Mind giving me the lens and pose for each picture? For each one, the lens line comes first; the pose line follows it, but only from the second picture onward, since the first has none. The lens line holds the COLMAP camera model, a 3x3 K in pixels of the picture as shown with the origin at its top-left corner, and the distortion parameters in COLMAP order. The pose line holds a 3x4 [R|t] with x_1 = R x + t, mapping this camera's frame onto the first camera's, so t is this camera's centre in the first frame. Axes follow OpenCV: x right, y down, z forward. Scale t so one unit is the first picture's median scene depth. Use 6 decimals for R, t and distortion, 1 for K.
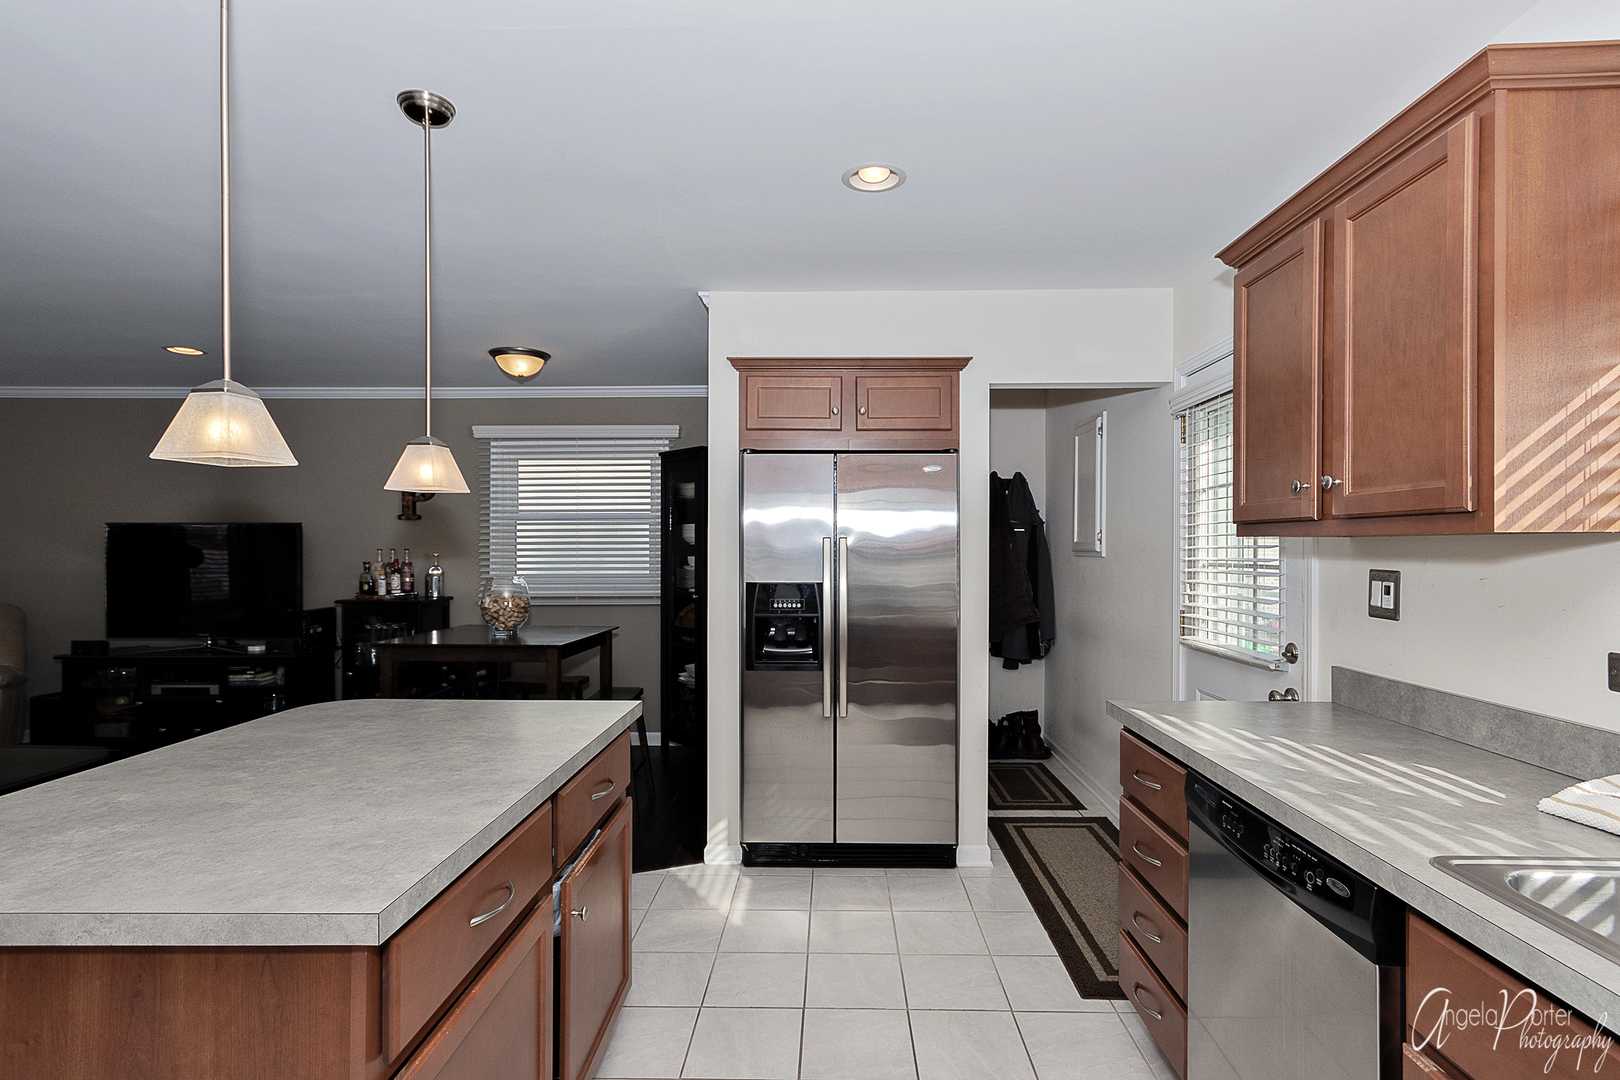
lens RADIAL K [[772.1, 0, 813.7], [0, 772.1, 548.4], [0, 0, 1]] dist [0.004485, 0.000946]
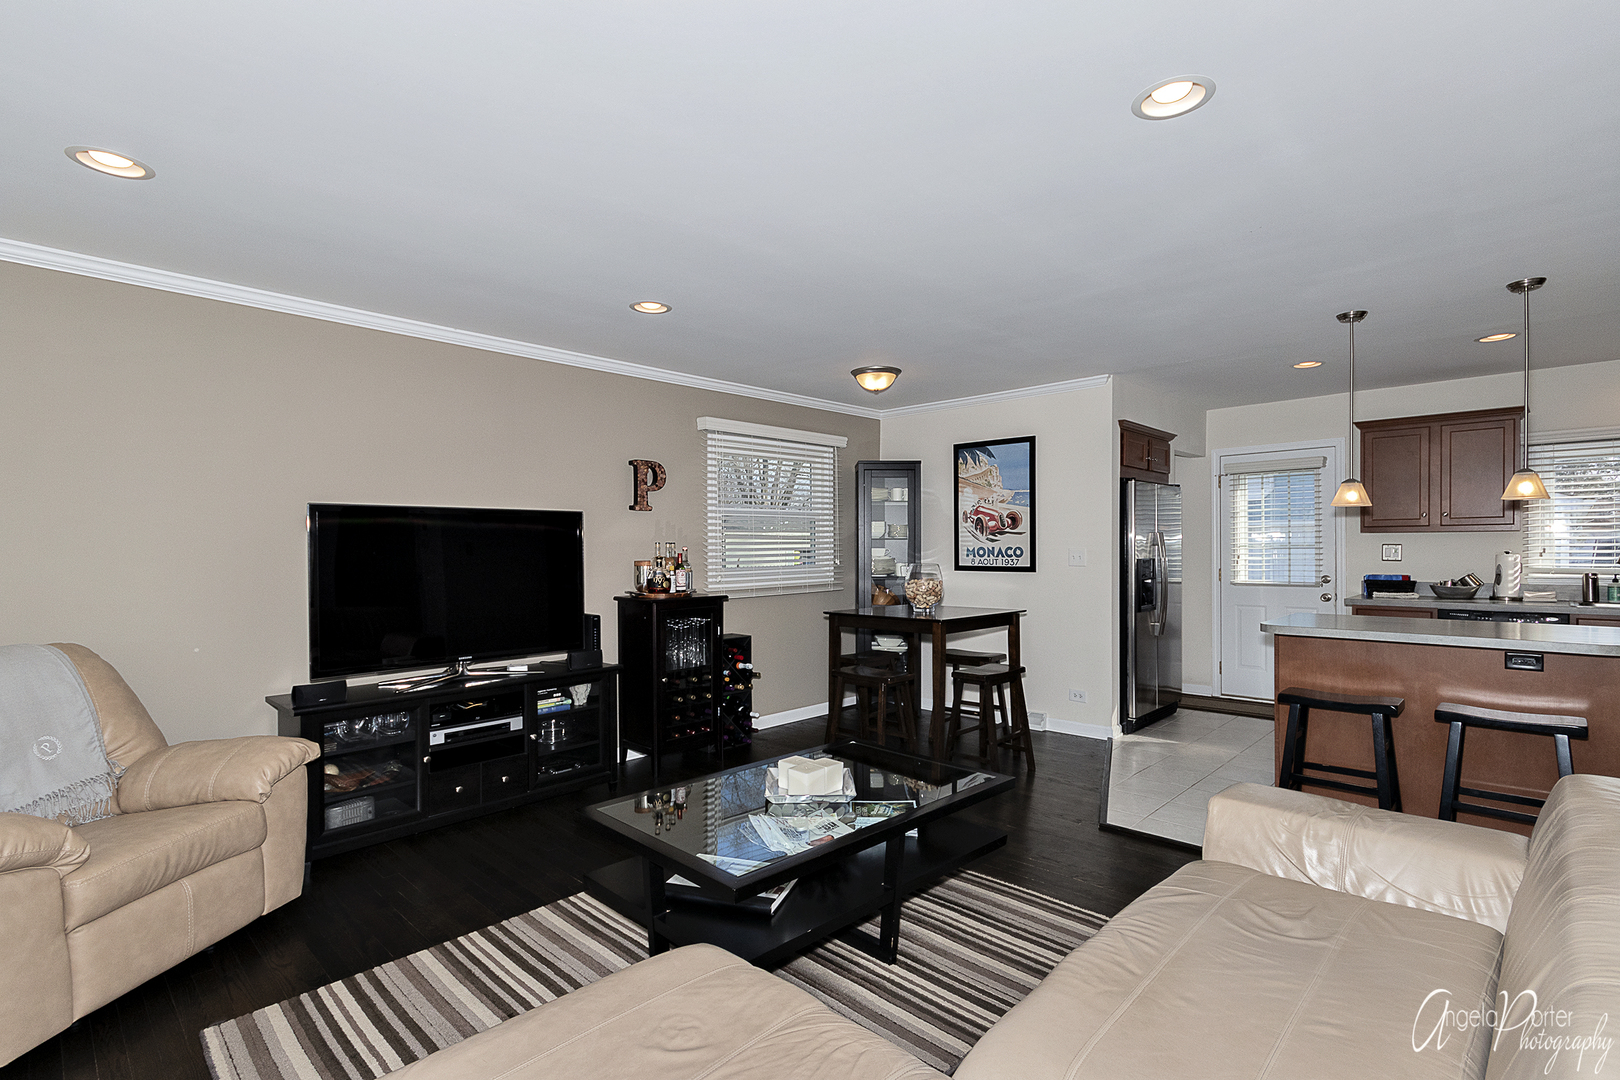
lens RADIAL K [[772.1, 0, 813.7], [0, 772.1, 548.4], [0, 0, 1]] dist [0.004485, 0.000946]
pose [[0.680272, -0.009693, 0.732896, -1.825891], [0.008037, 0.999951, 0.005765, 0.006381], [-0.732916, 0.001968, 0.680317, 0.403228]]
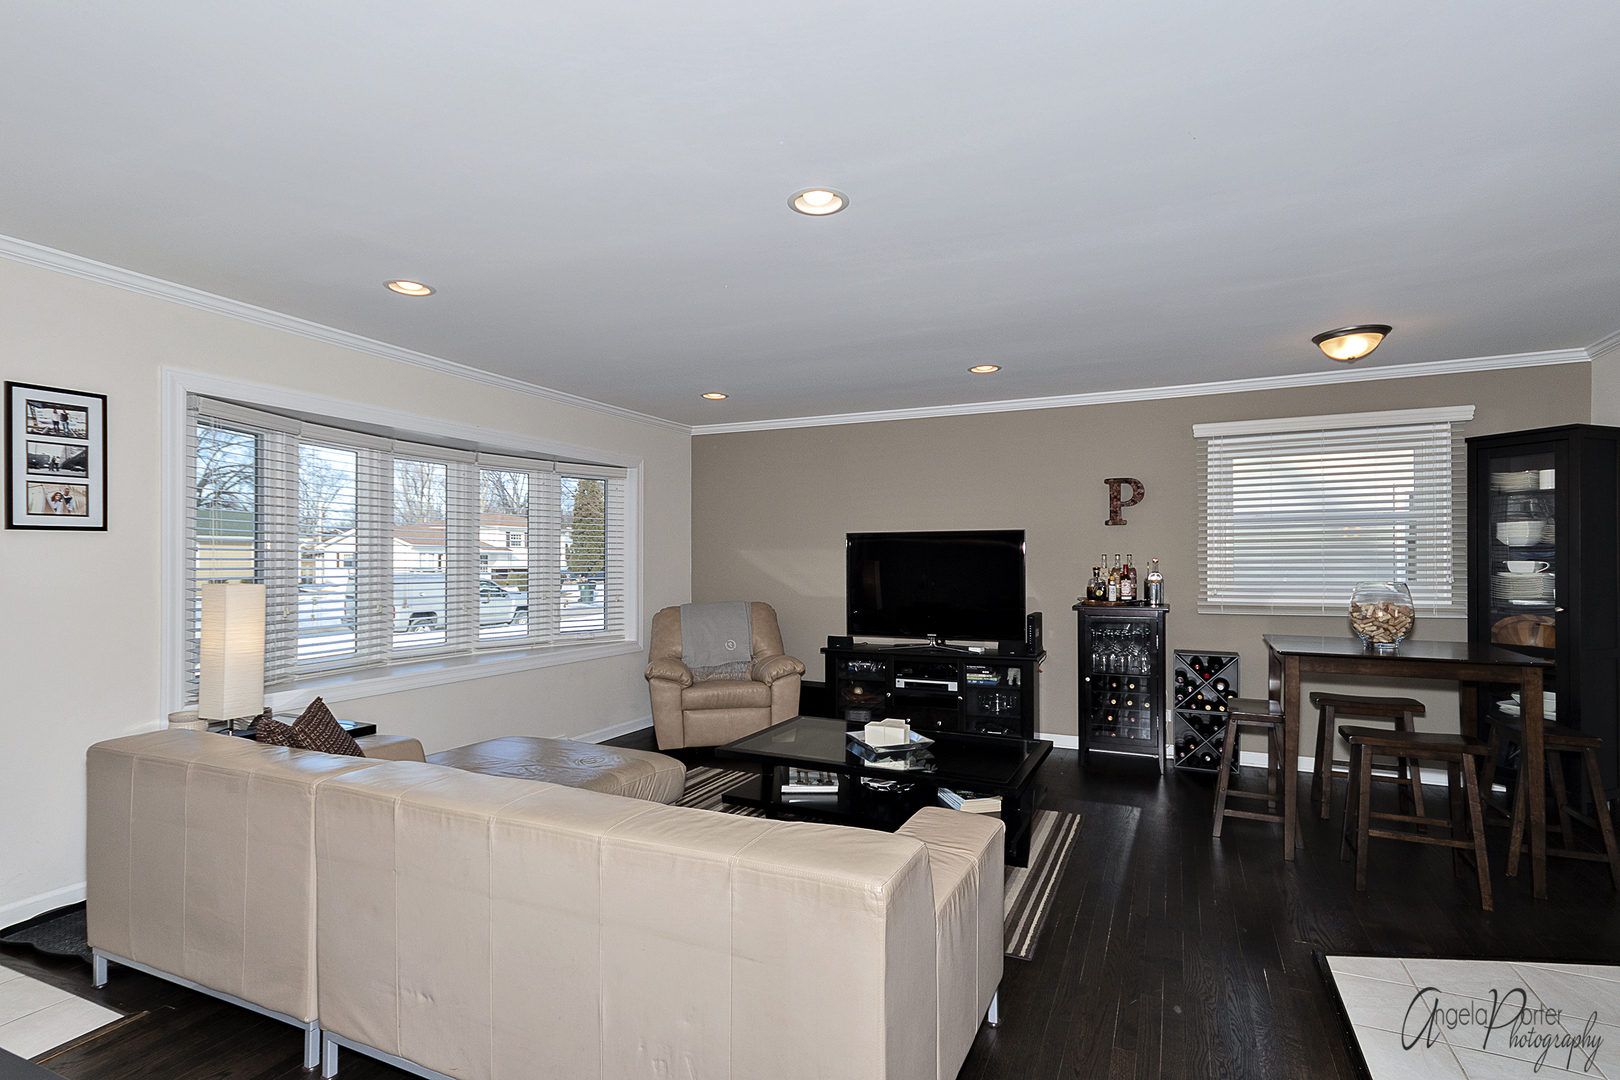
lens RADIAL K [[750.1, 0, 808.7], [0, 750.1, 555.0], [0, 0, 1]] dist [0.018669, 0.000313]
pose [[0.919763, -0.007381, -0.392406, -0.878622], [0.002798, 0.999921, -0.012251, 0.019695], [0.392465, 0.010170, 0.919711, -0.059754]]
